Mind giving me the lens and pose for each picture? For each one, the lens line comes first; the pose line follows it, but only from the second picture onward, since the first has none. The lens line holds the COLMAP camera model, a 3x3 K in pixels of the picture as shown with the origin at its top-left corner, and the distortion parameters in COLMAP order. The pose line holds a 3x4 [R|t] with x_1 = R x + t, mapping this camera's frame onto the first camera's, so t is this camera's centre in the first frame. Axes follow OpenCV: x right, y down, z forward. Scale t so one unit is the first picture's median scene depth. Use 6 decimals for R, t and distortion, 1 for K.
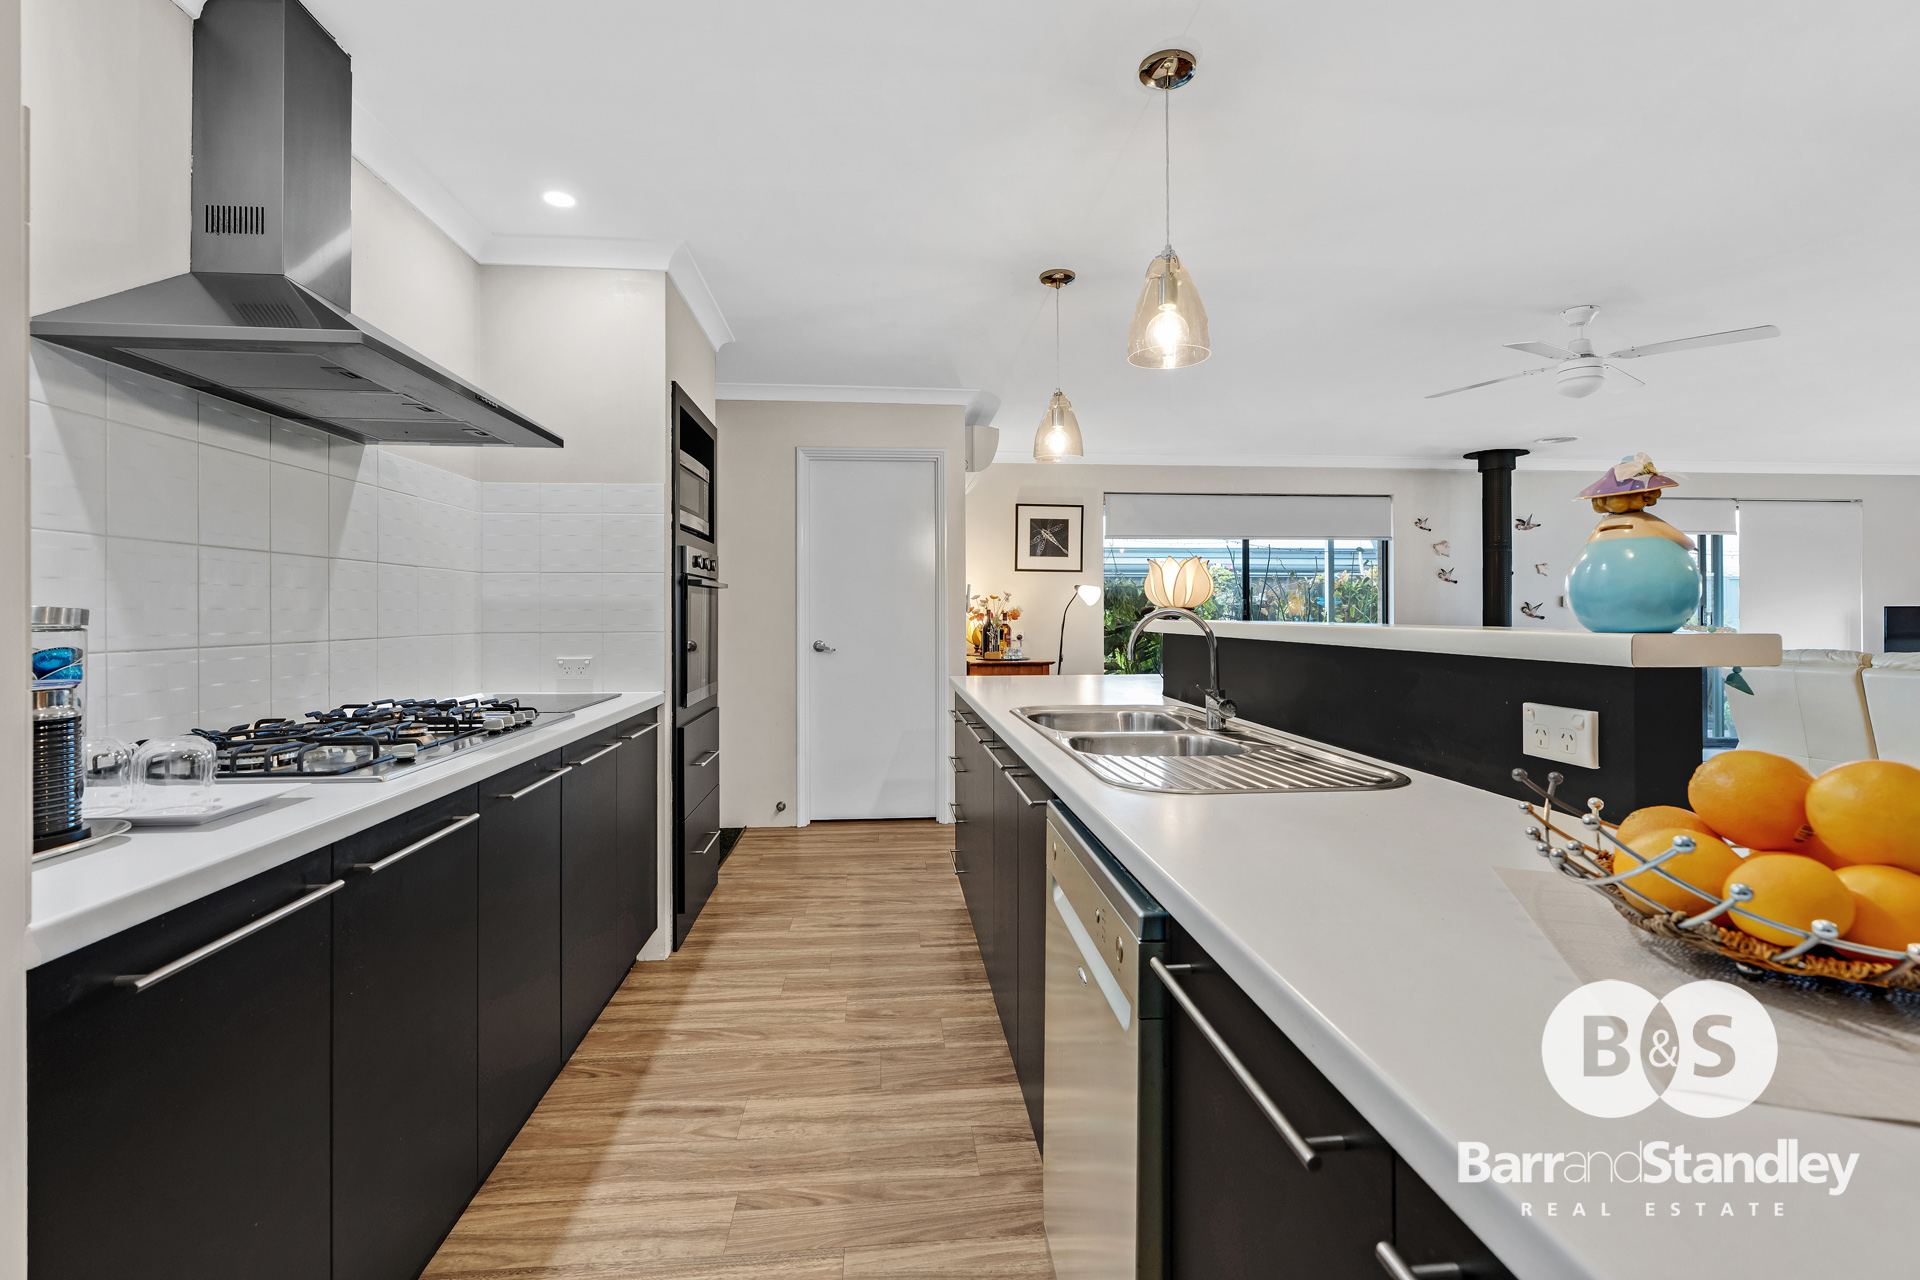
lens RADIAL K [[877.9, 0, 928.9], [0, 877.9, 607.3], [0, 0, 1]] dist [-0.010507, 0.001809]
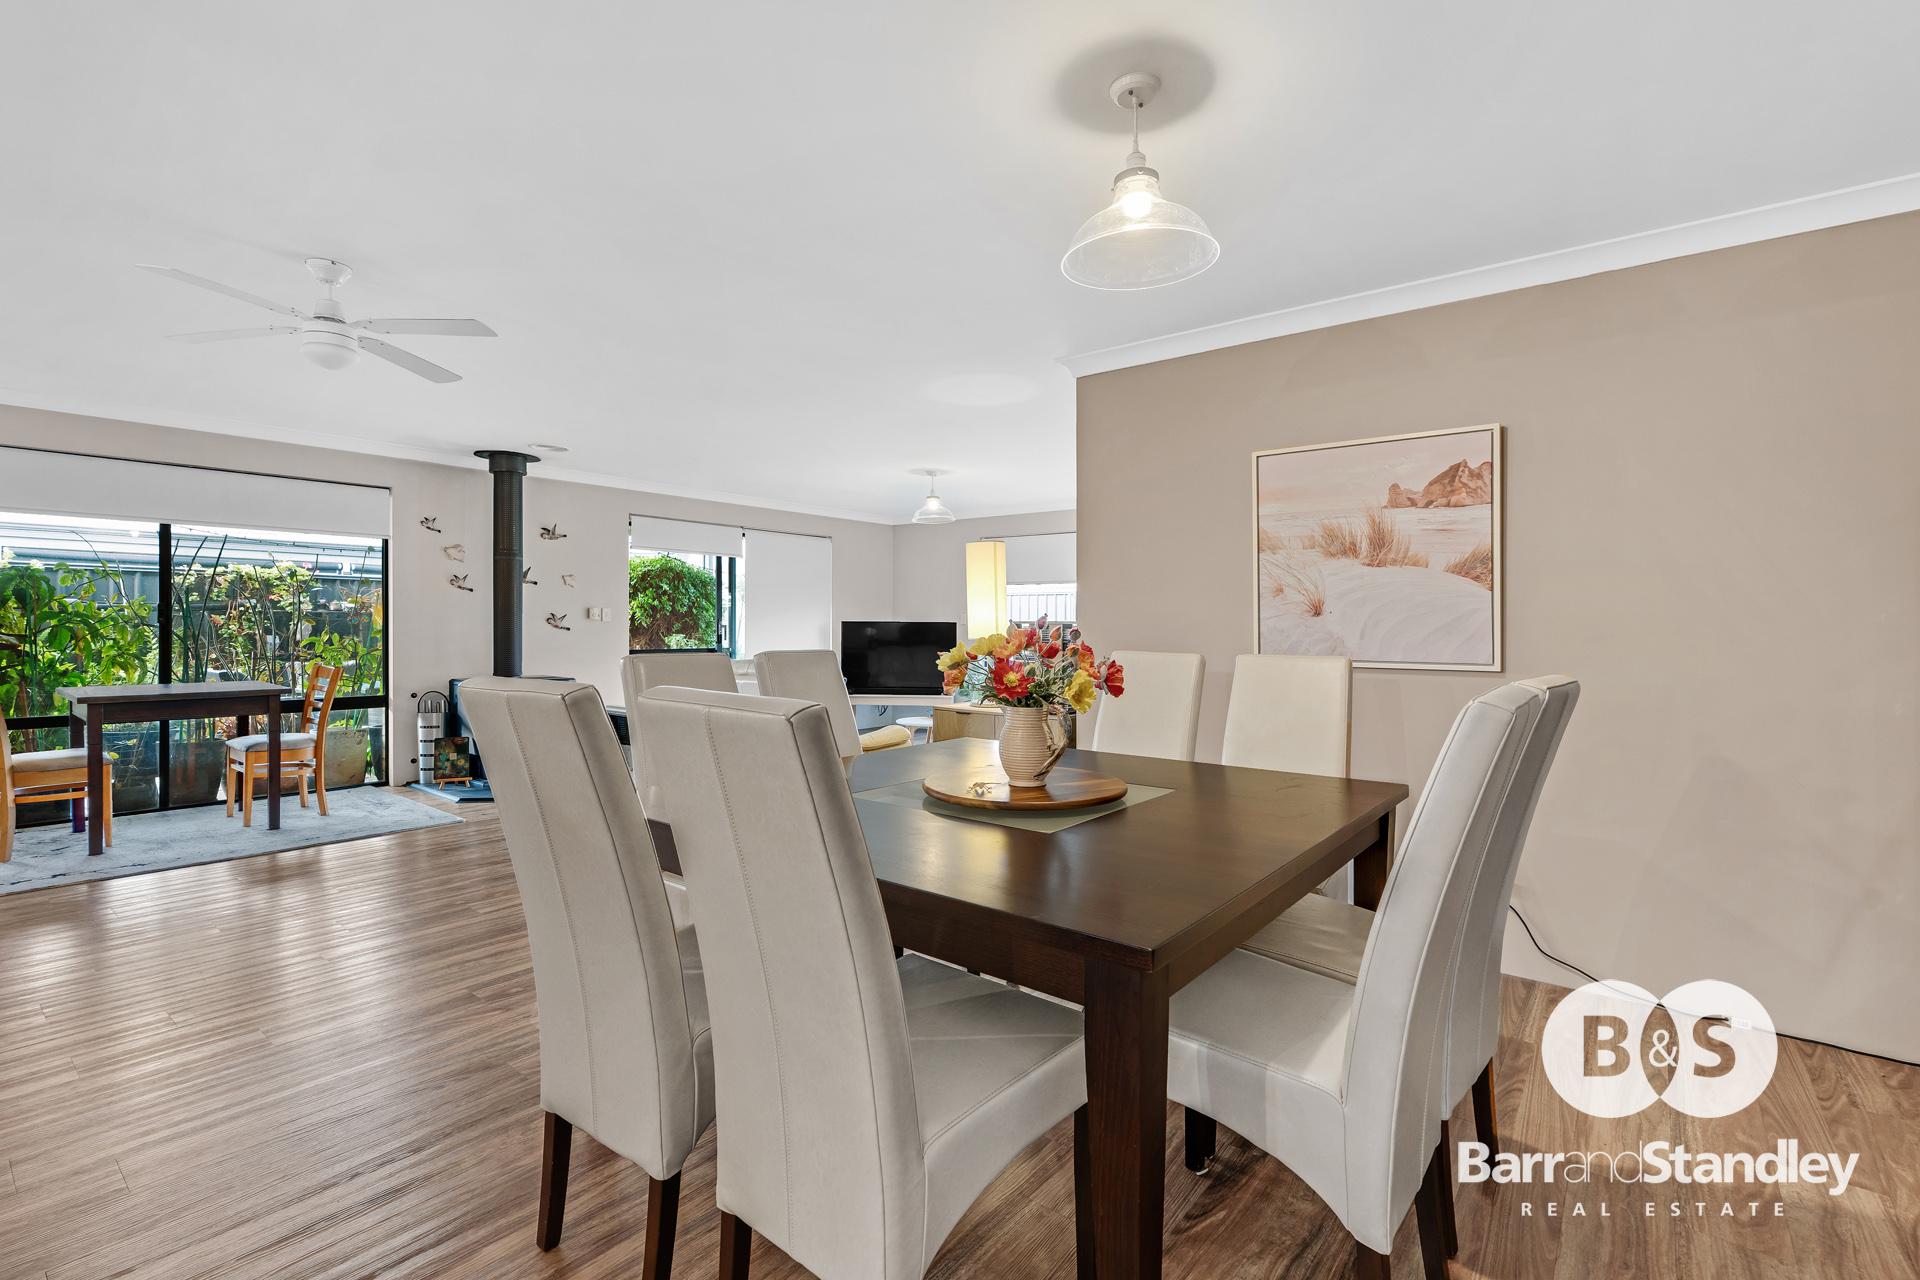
lens RADIAL K [[877.9, 0, 968.2], [0, 877.9, 611.6], [0, 0, 1]] dist [-0.010507, 0.001809]
pose [[0.676747, 0.018317, 0.735988, 0.557771], [-0.013194, 0.999832, -0.012751, -0.001680], [-0.736098, -0.001082, 0.676875, -0.030113]]
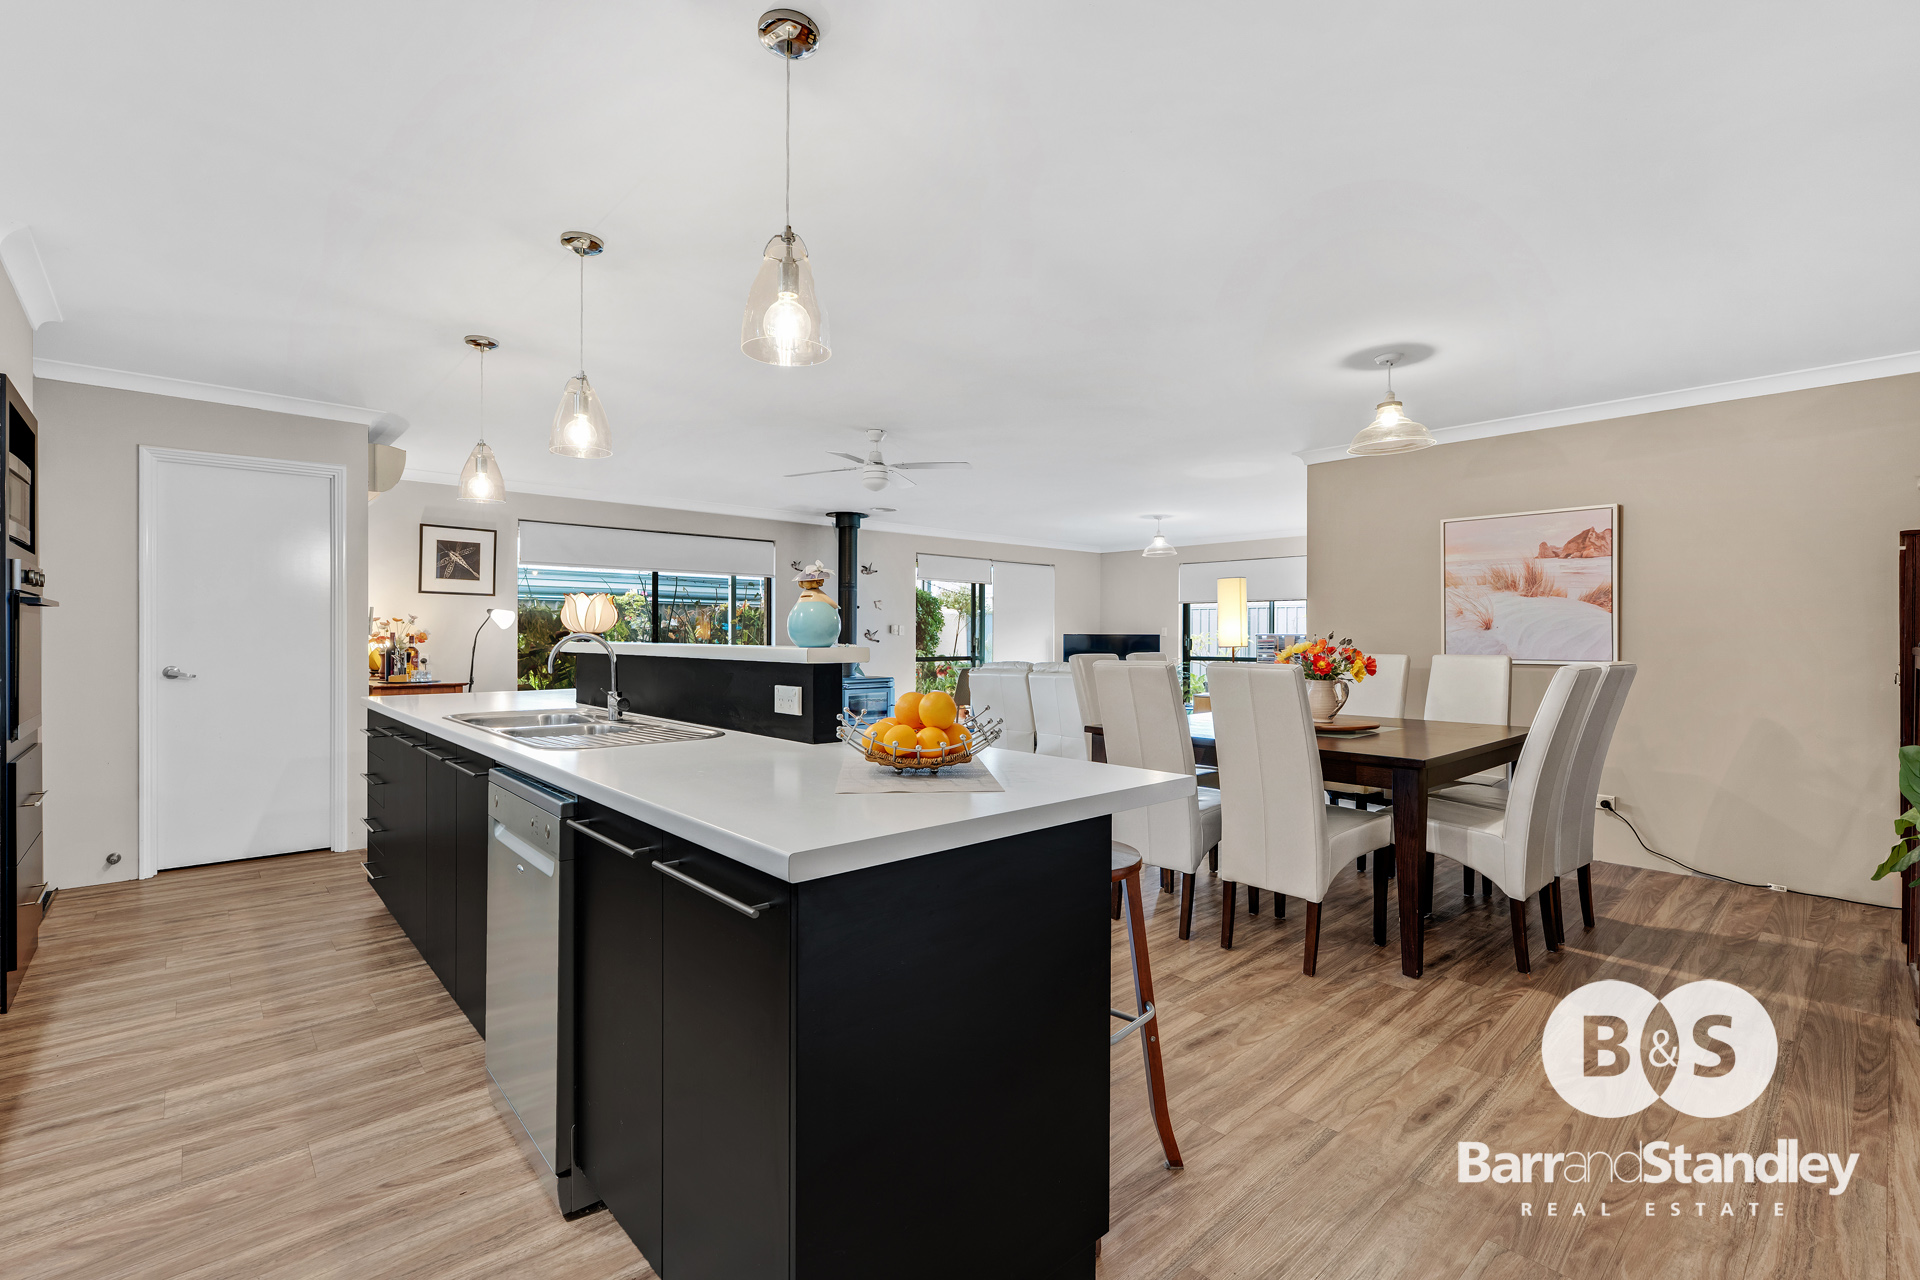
lens RADIAL K [[877.9, 0, 956.9], [0, 877.9, 638.3], [0, 0, 1]] dist [-0.010507, 0.001809]
pose [[0.785152, 0.002084, 0.619300, -0.065191], [-0.007684, 0.999950, 0.006376, -0.002594], [-0.619256, -0.009765, 0.785129, -0.255246]]
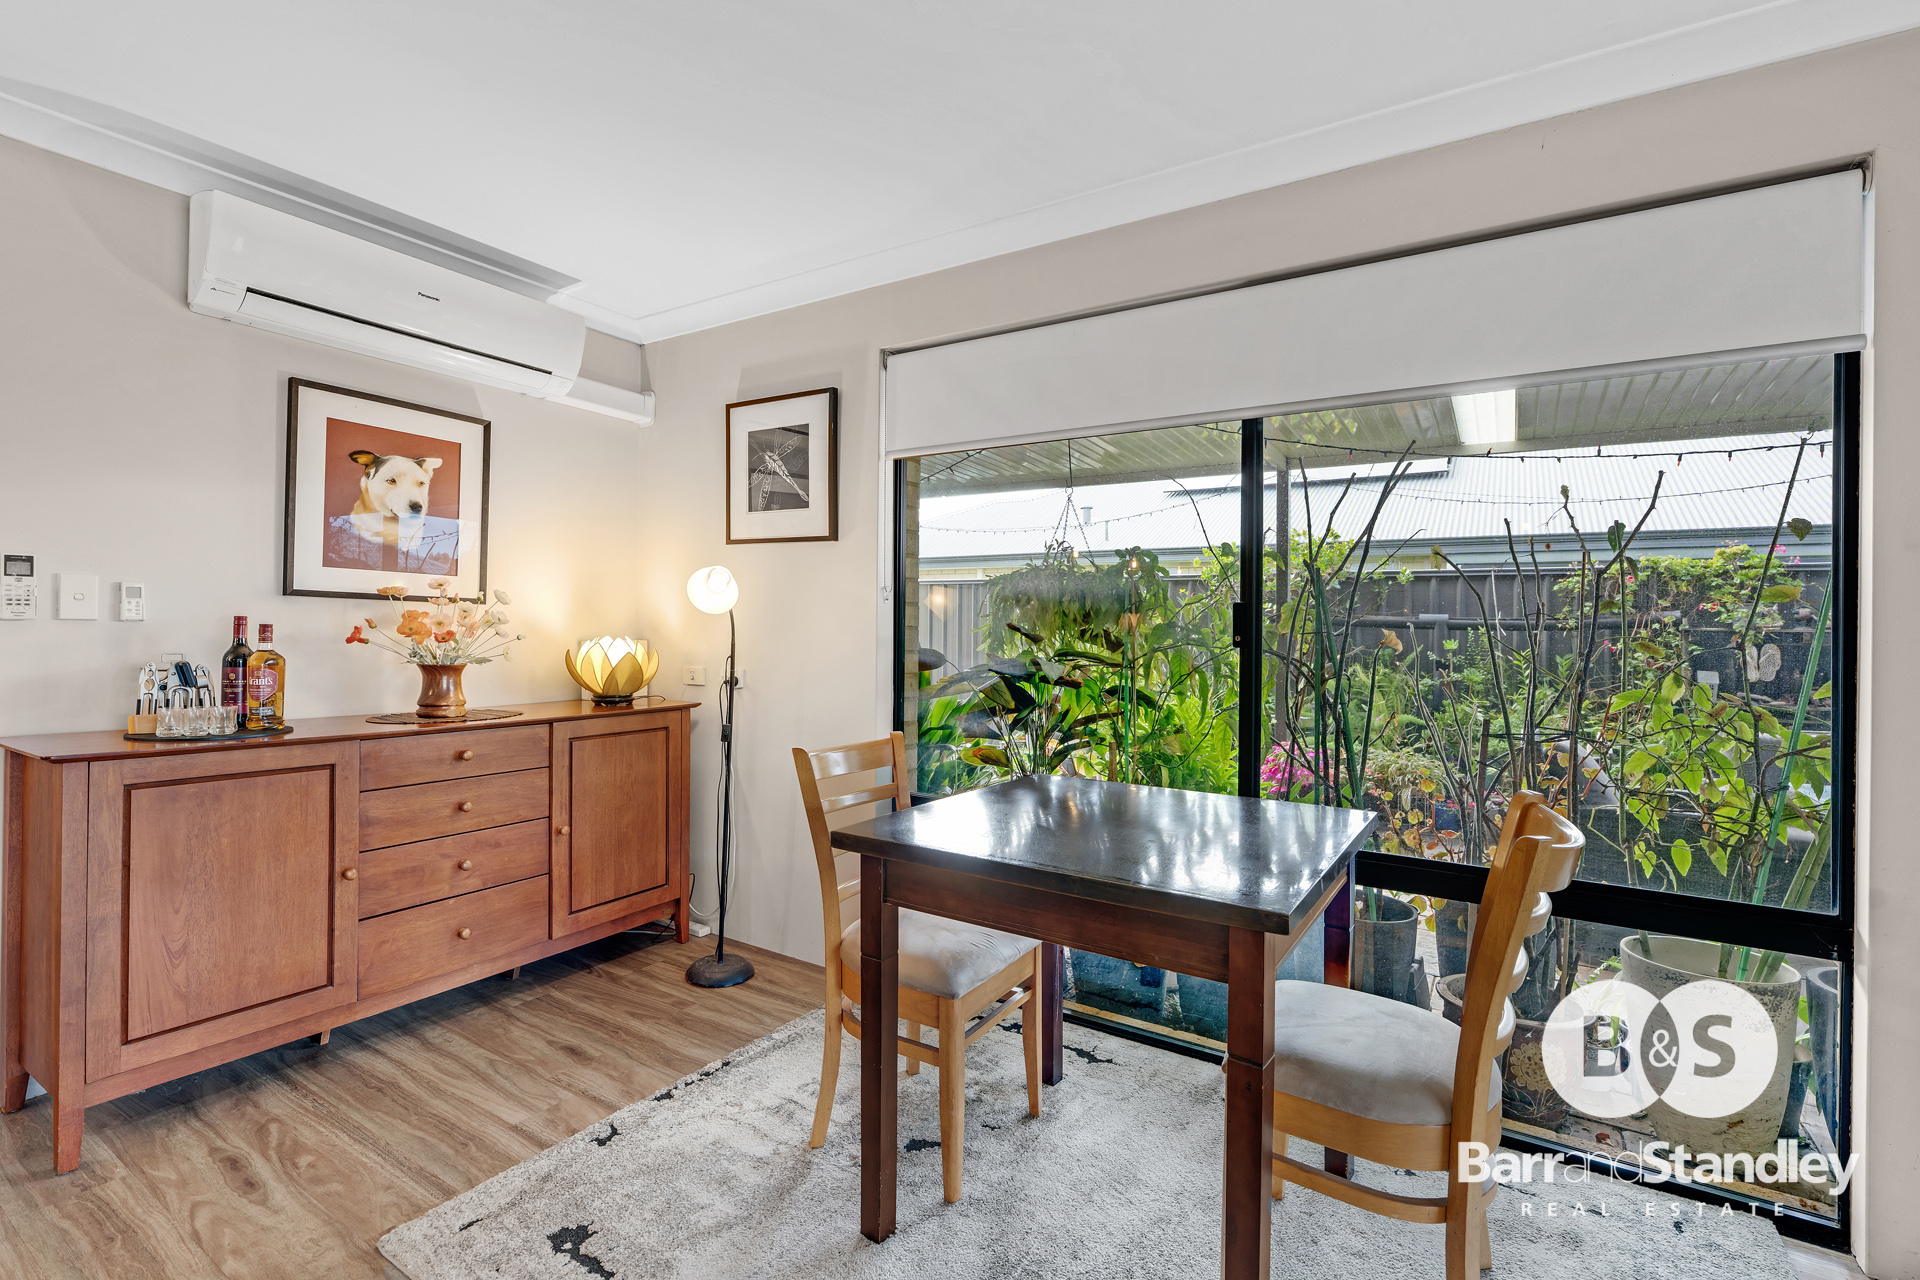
lens RADIAL K [[877.9, 0, 950.9], [0, 877.9, 626.8], [0, 0, 1]] dist [-0.010507, 0.001809]
pose [[0.807179, 0.019154, -0.589996, 0.914337], [-0.016970, 0.999813, 0.009241, -0.006501], [0.590062, 0.002553, 0.807354, 1.302770]]
